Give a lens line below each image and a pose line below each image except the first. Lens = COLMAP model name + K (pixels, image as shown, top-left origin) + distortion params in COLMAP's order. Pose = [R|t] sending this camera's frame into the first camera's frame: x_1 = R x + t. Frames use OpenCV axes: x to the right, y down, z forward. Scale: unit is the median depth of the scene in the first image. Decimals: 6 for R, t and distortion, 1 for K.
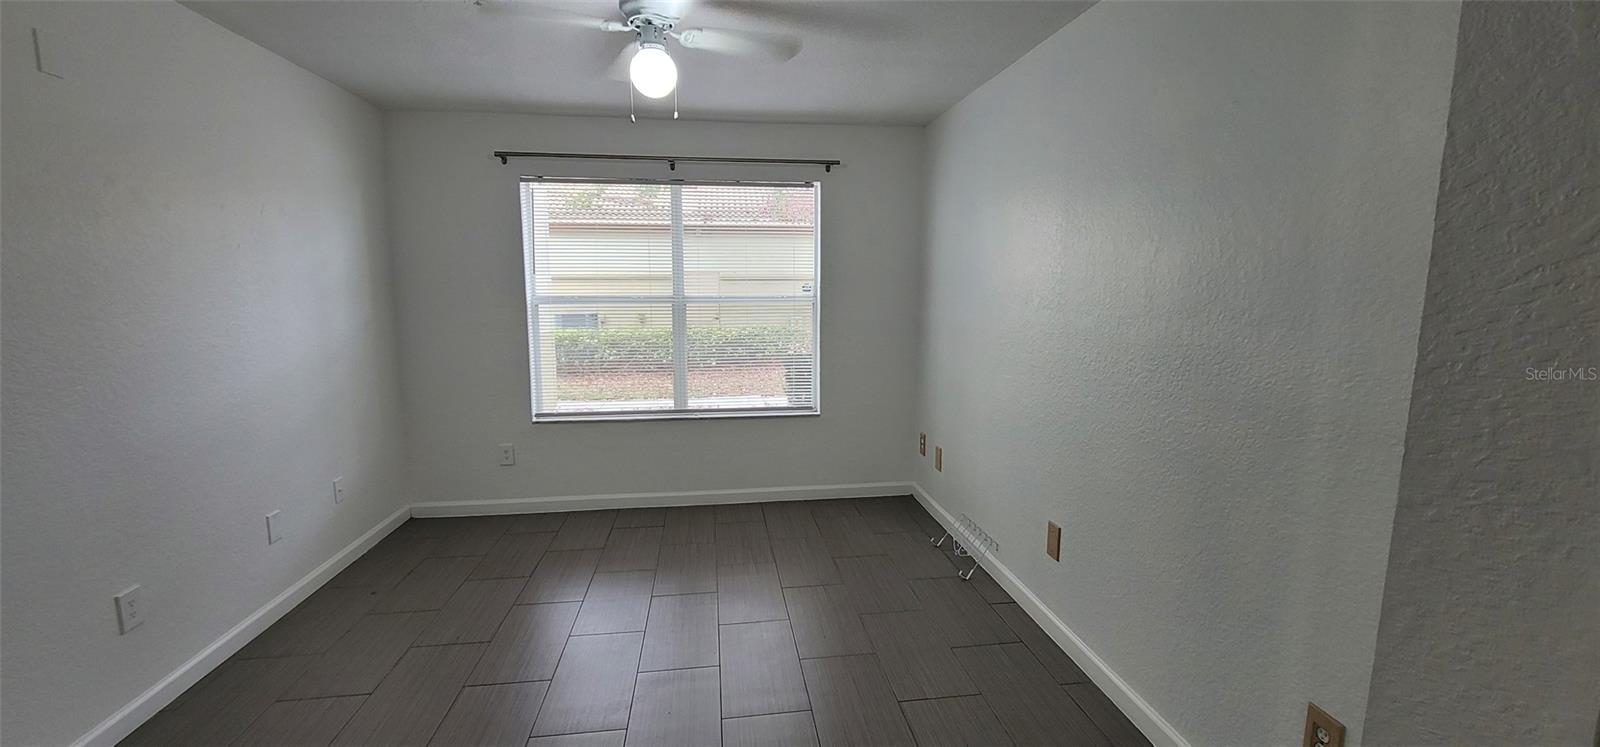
lens RADIAL K [[655.5, 0, 797.7], [0, 655.5, 377.8], [0, 0, 1]] dist [-0.004704, -0.000380]
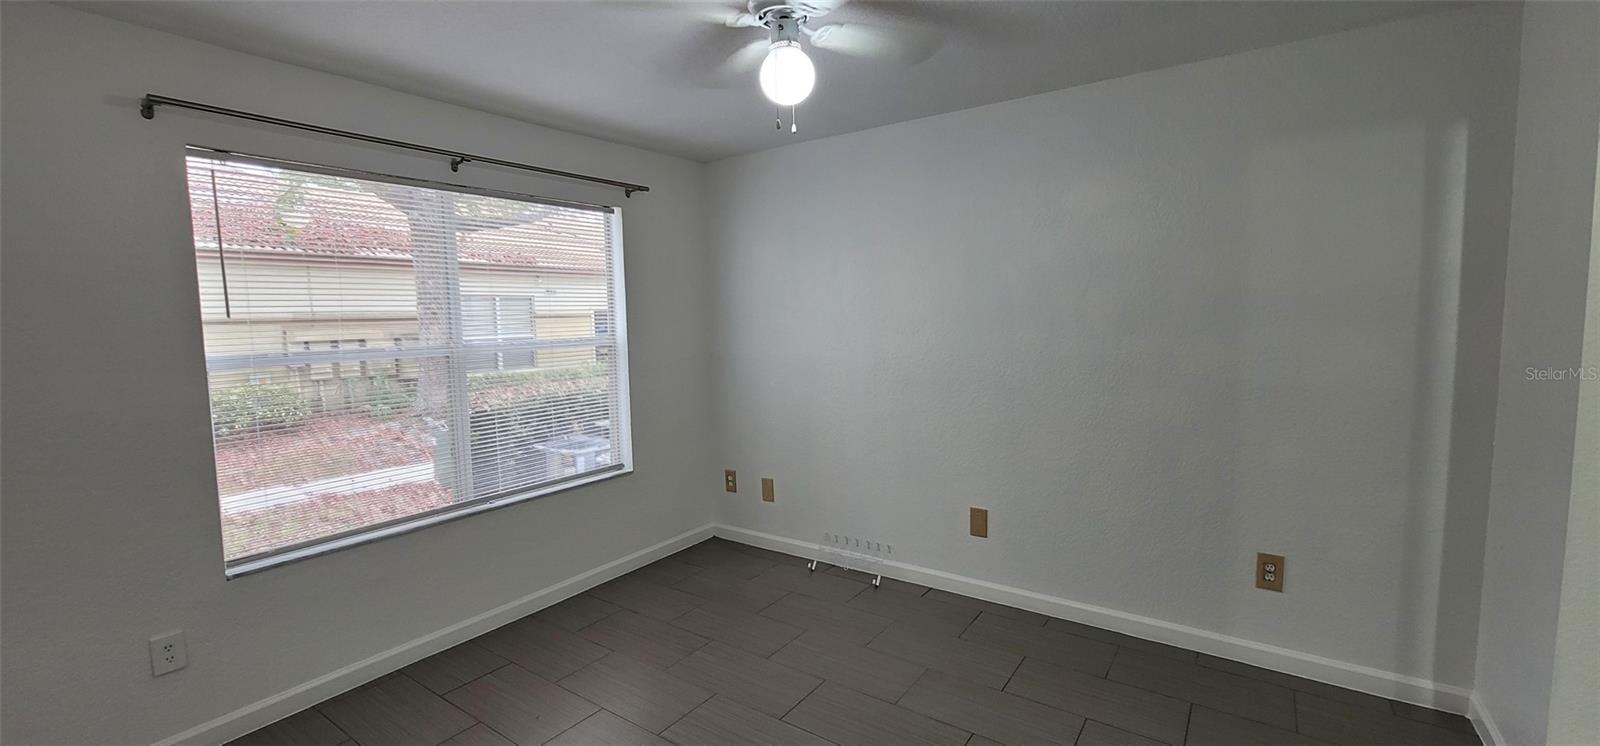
lens RADIAL K [[655.5, 0, 792.8], [0, 655.5, 377.1], [0, 0, 1]] dist [-0.004704, -0.000380]
pose [[0.689696, -0.085086, 0.719083, -0.461059], [0.131770, 0.991239, -0.009096, -0.034173], [-0.712009, 0.101026, 0.694865, 0.246432]]
